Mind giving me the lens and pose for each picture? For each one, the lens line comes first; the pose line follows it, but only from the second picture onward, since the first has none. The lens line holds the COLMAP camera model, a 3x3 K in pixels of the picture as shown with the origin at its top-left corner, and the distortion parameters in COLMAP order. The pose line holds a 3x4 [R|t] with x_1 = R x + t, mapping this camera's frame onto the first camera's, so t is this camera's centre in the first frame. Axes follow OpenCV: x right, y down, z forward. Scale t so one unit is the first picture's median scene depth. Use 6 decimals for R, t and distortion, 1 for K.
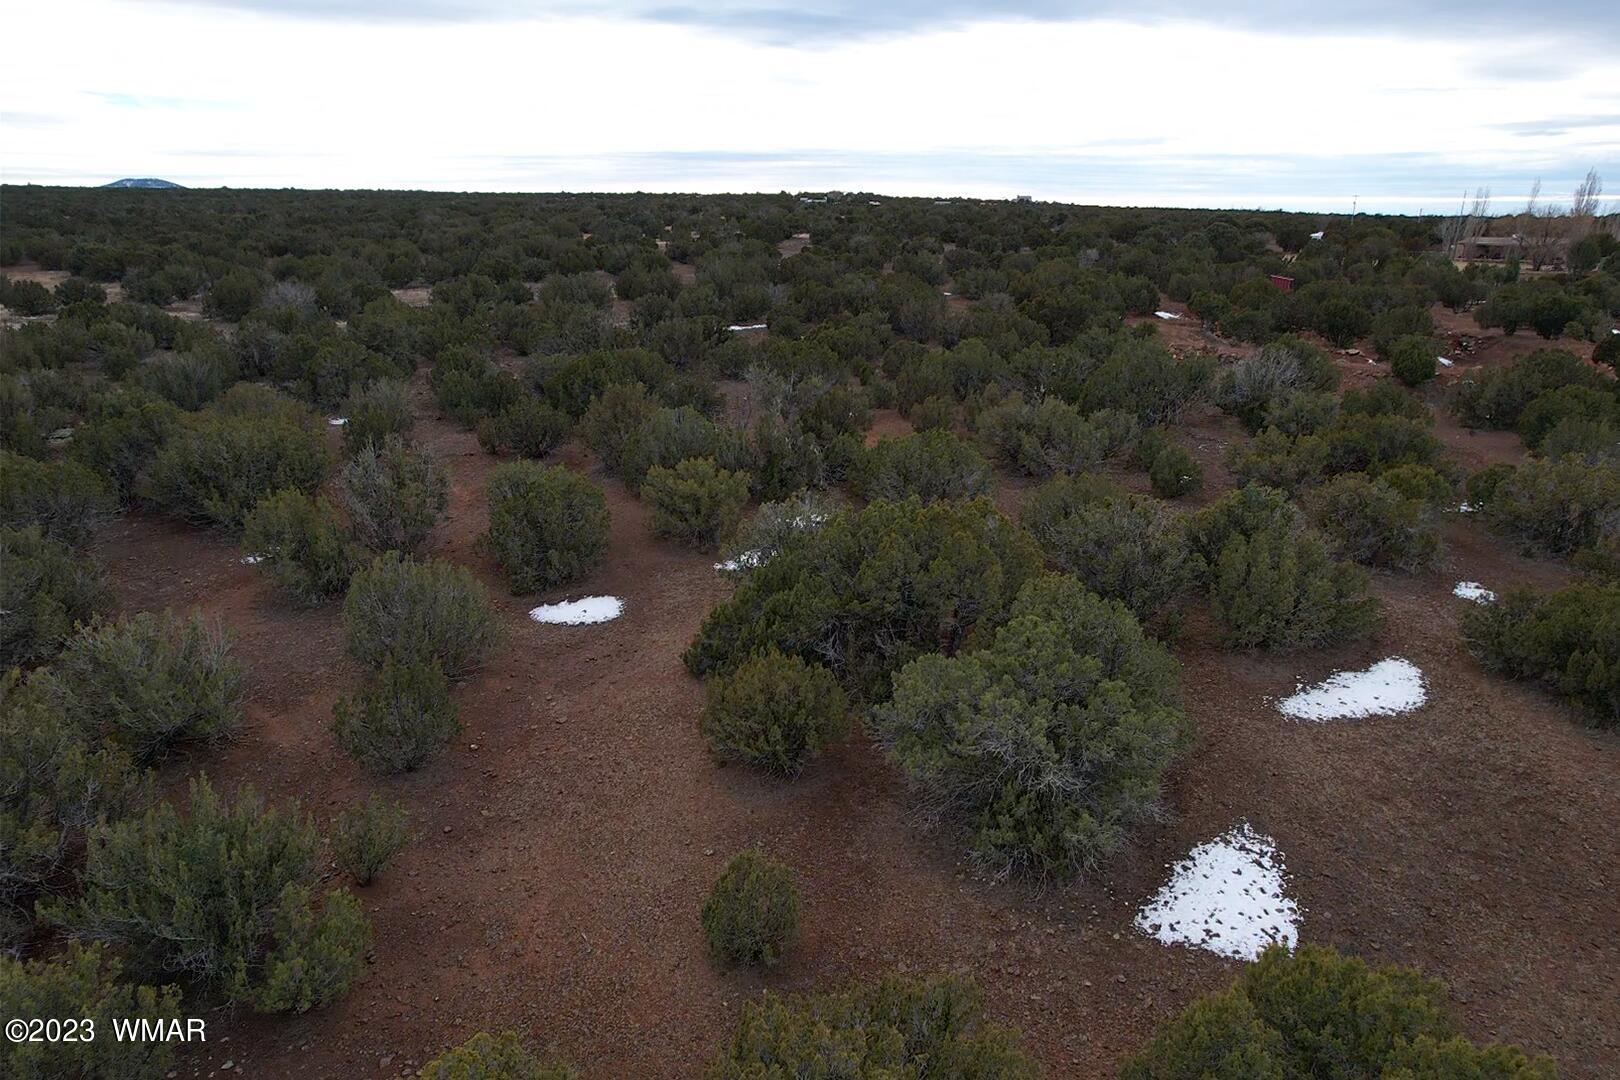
lens RADIAL K [[1034.6, 0, 813.8], [0, 1034.6, 522.8], [0, 0, 1]] dist [-0.087817, 0.081393]
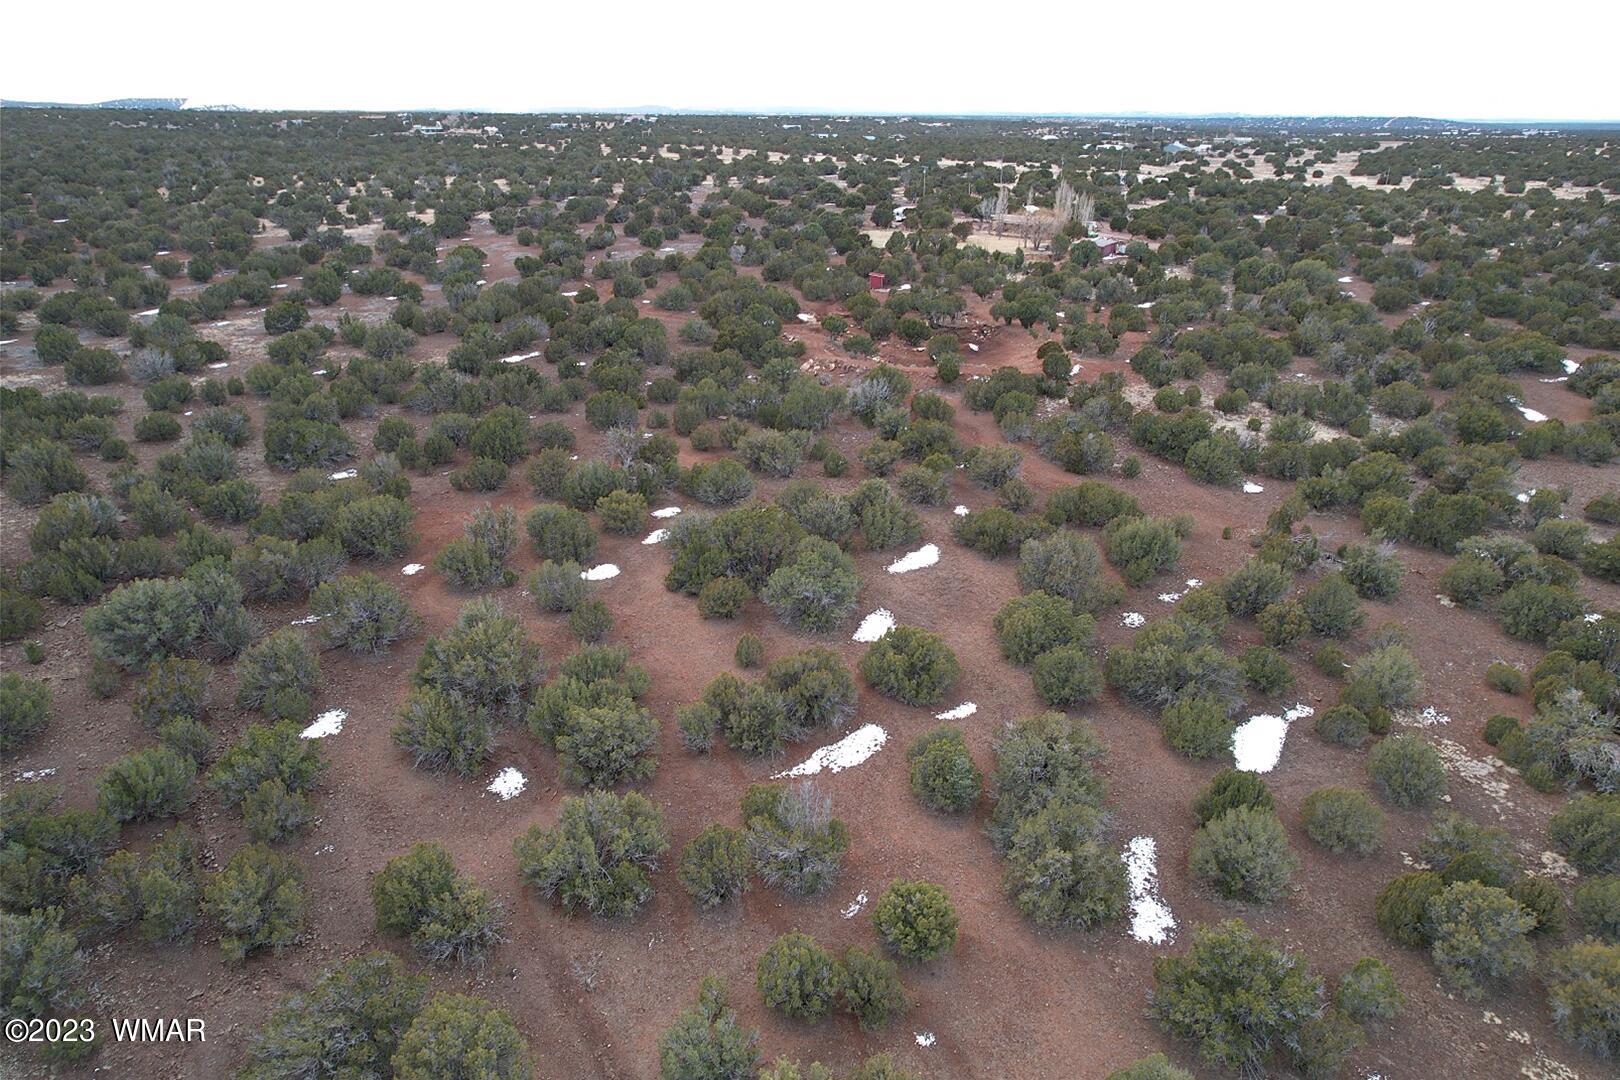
lens RADIAL K [[1034.6, 0, 813.8], [0, 1034.6, 522.8], [0, 0, 1]] dist [-0.087817, 0.081393]
pose [[0.934701, -0.133094, 0.329577, -0.589388], [0.101907, 0.988667, 0.110240, -0.251532], [-0.340514, -0.069455, 0.937671, -1.427066]]
